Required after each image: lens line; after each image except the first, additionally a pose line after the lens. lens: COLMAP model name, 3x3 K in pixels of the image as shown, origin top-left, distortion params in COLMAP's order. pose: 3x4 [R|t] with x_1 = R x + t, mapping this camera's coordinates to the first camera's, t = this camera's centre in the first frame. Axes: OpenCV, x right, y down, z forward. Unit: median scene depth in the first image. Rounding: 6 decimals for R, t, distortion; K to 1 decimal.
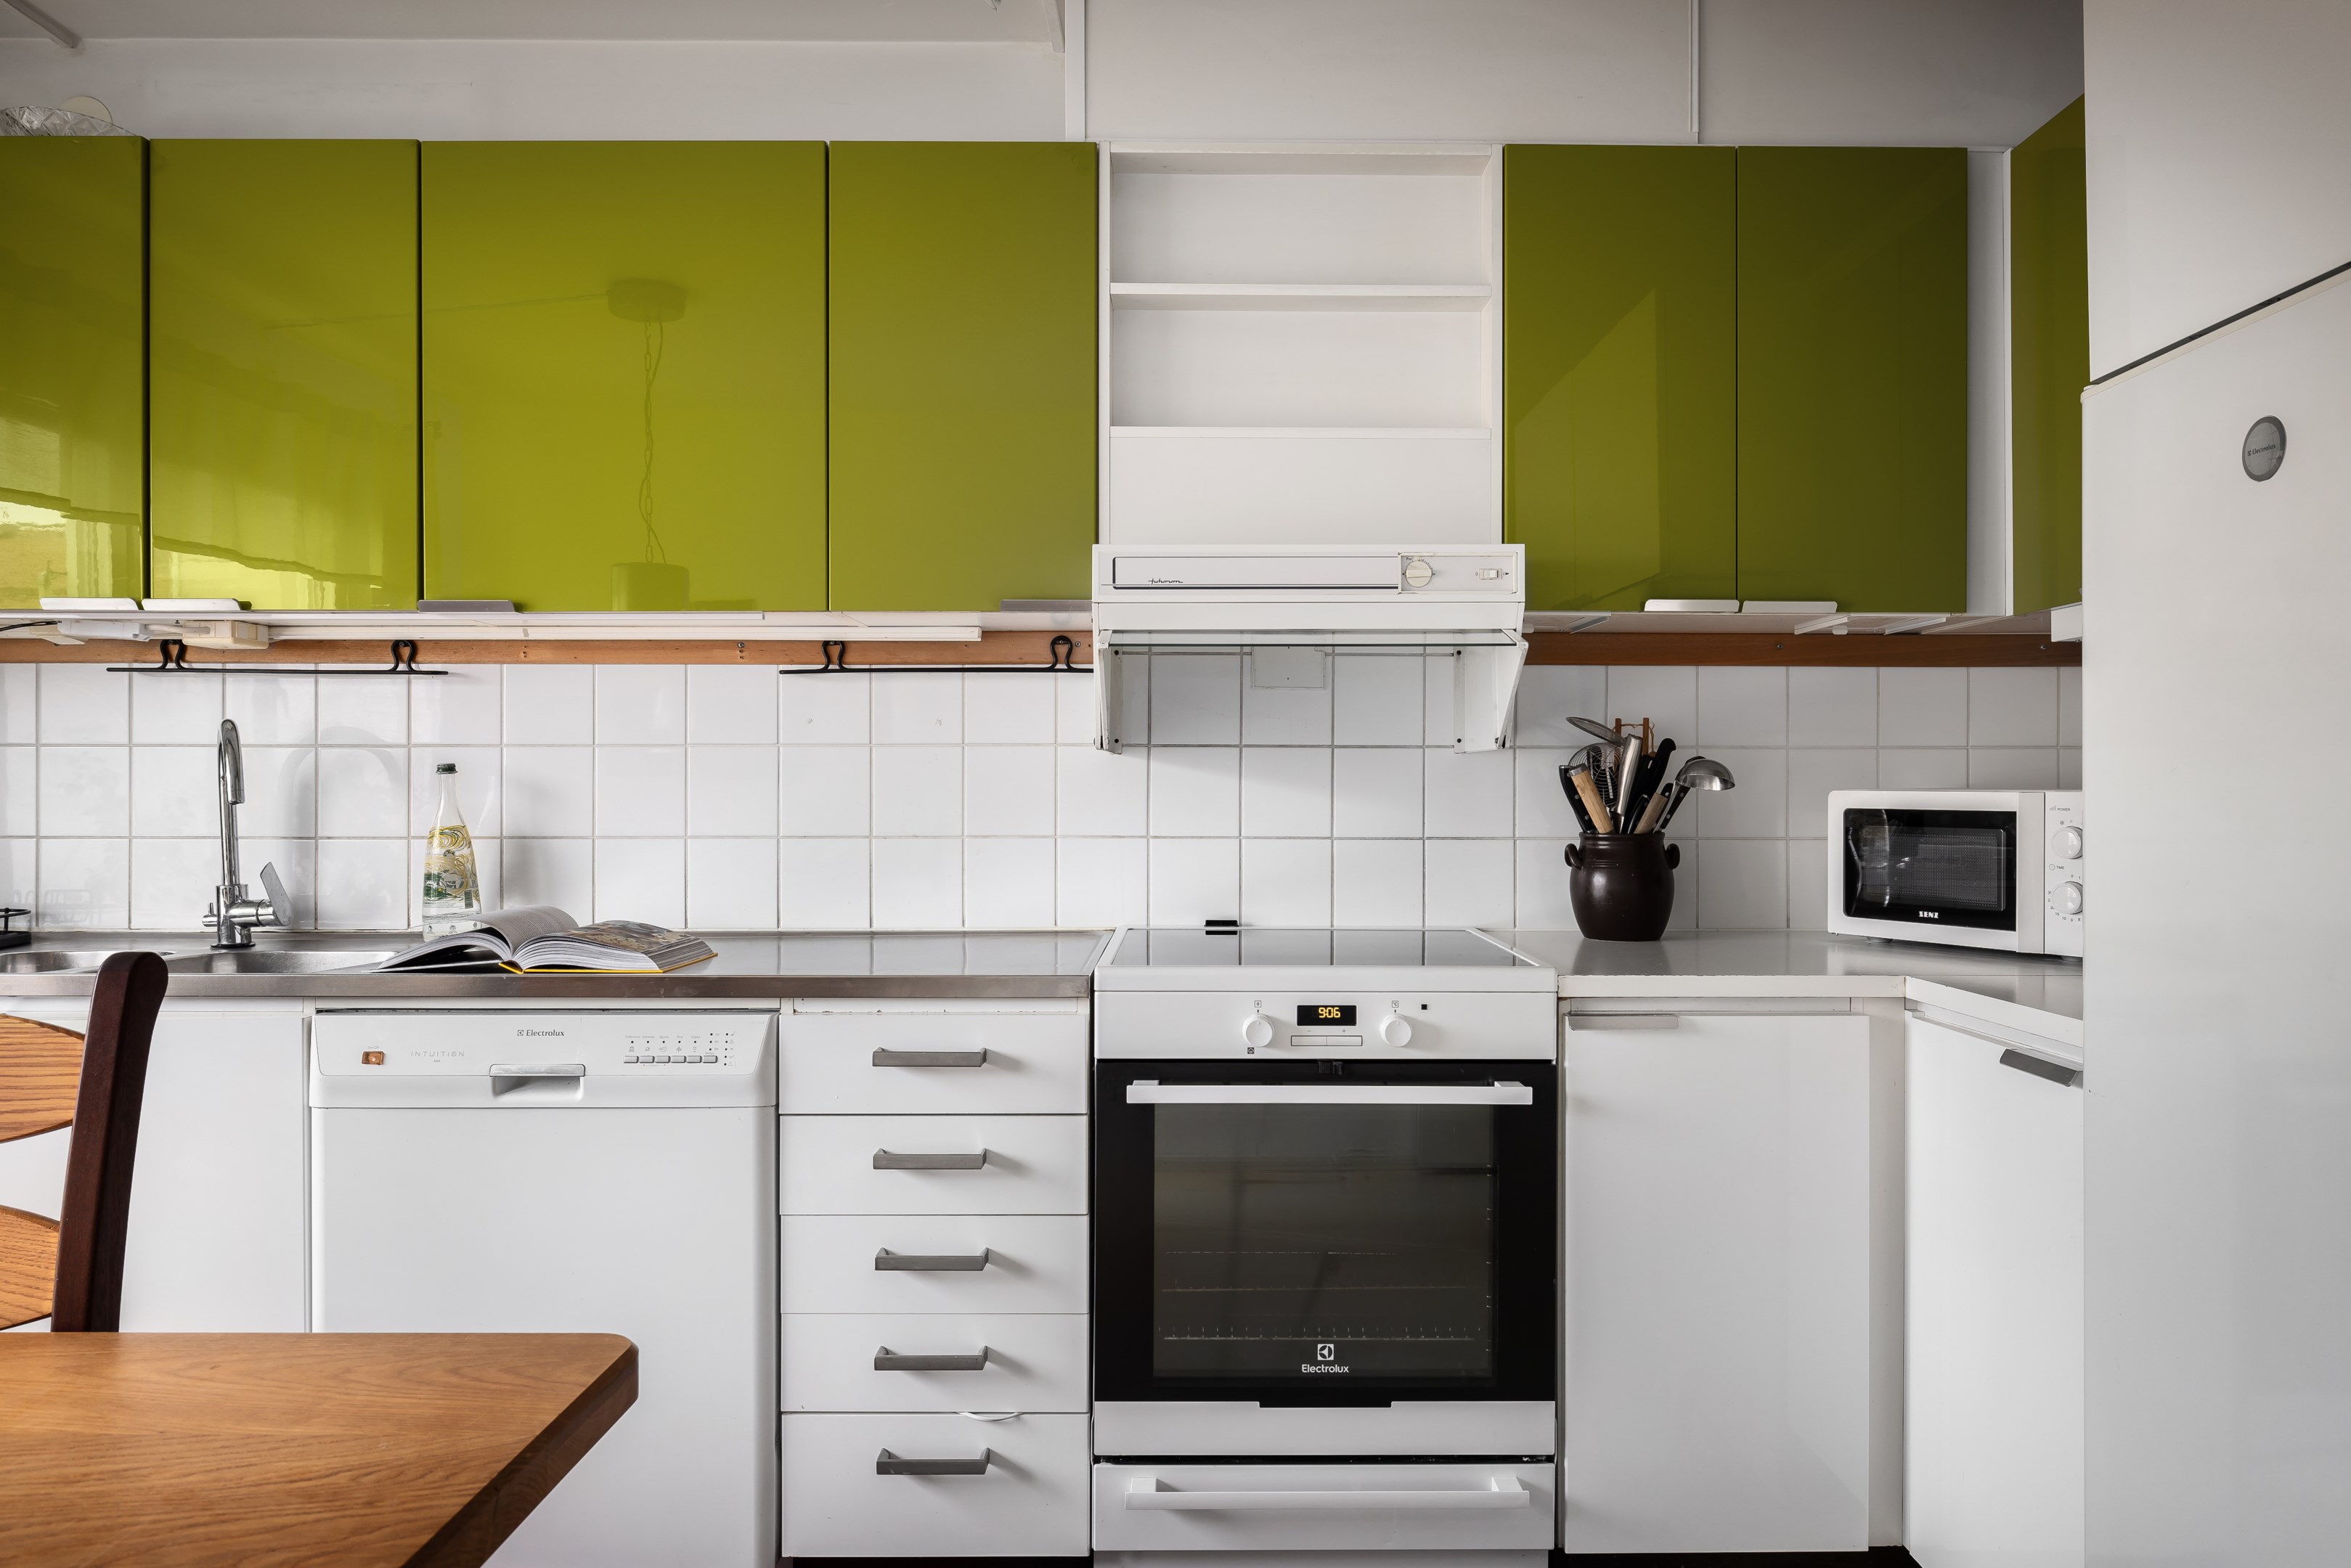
lens RADIAL K [[1557.9, 0, 1177.2], [0, 1557.9, 791.6], [0, 0, 1]] dist [0.000479, -0.000029]
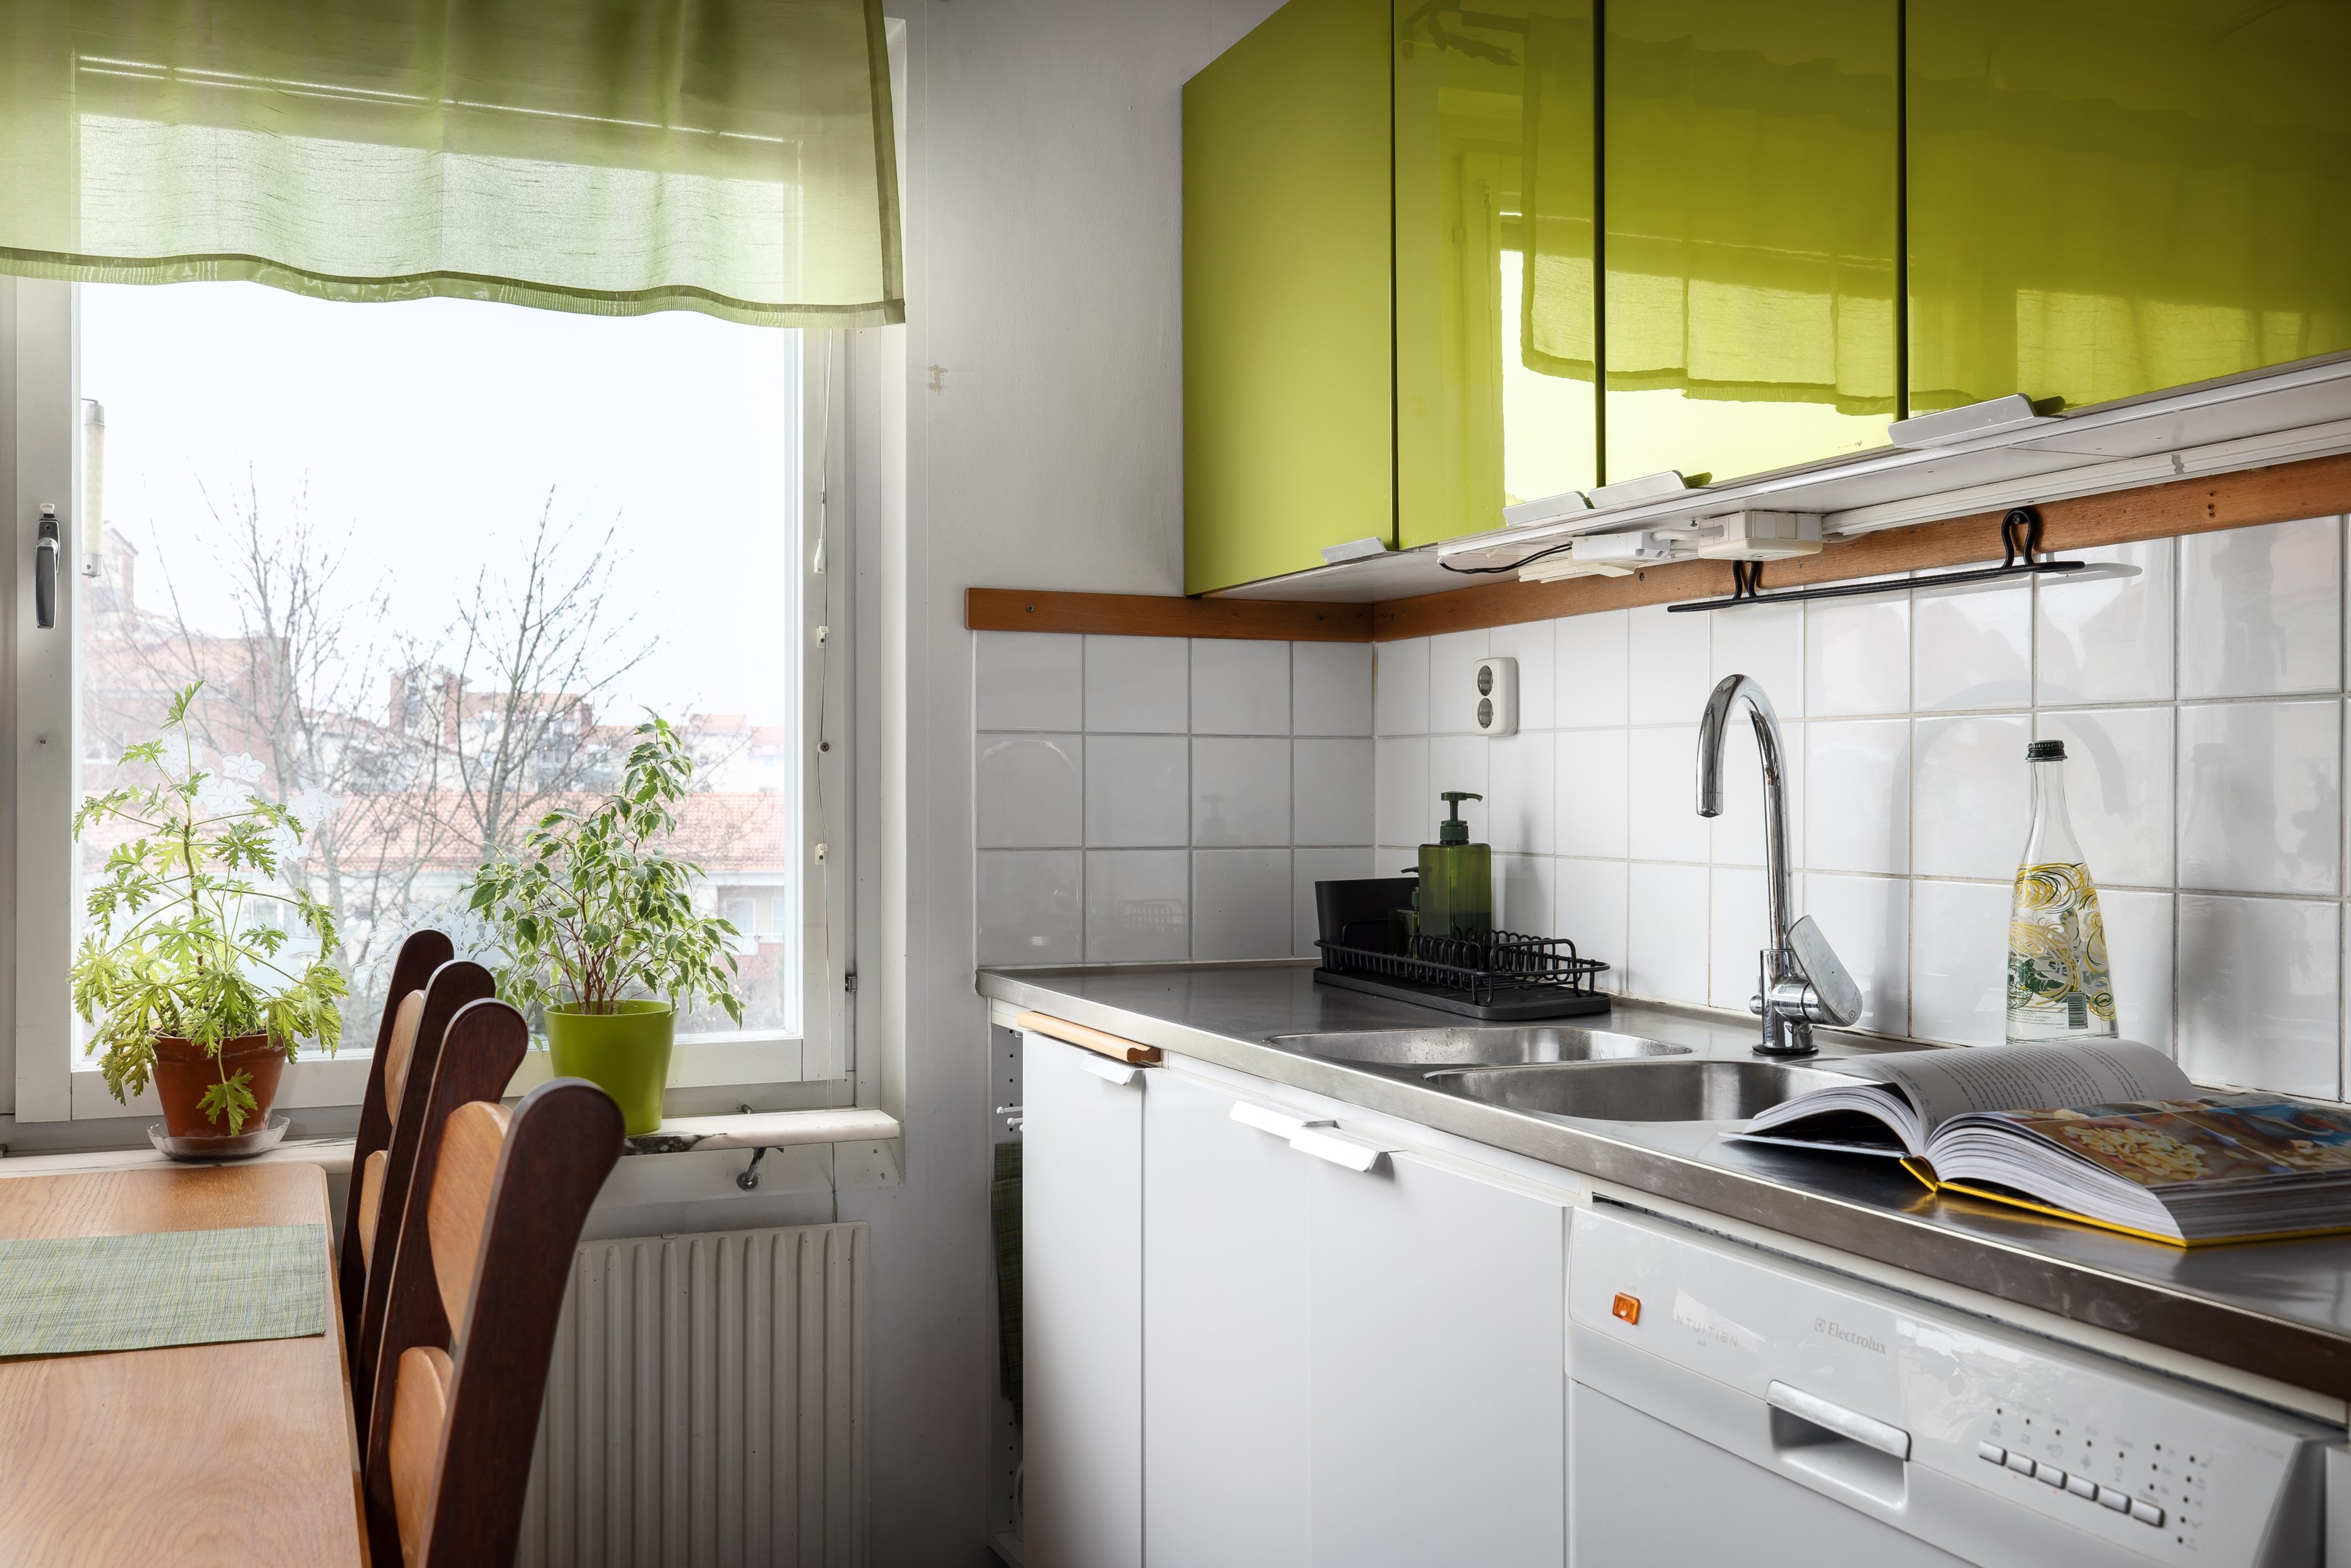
lens RADIAL K [[2143.8, 0, 1172.6], [0, 2143.8, 778.8], [0, 0, 1]] dist [0.011457, 0.000000]
pose [[0.375192, -0.005262, -0.926932, 0.075911], [0.003404, 0.999985, -0.004299, -0.003415], [0.926941, -0.001542, 0.375204, 0.469510]]
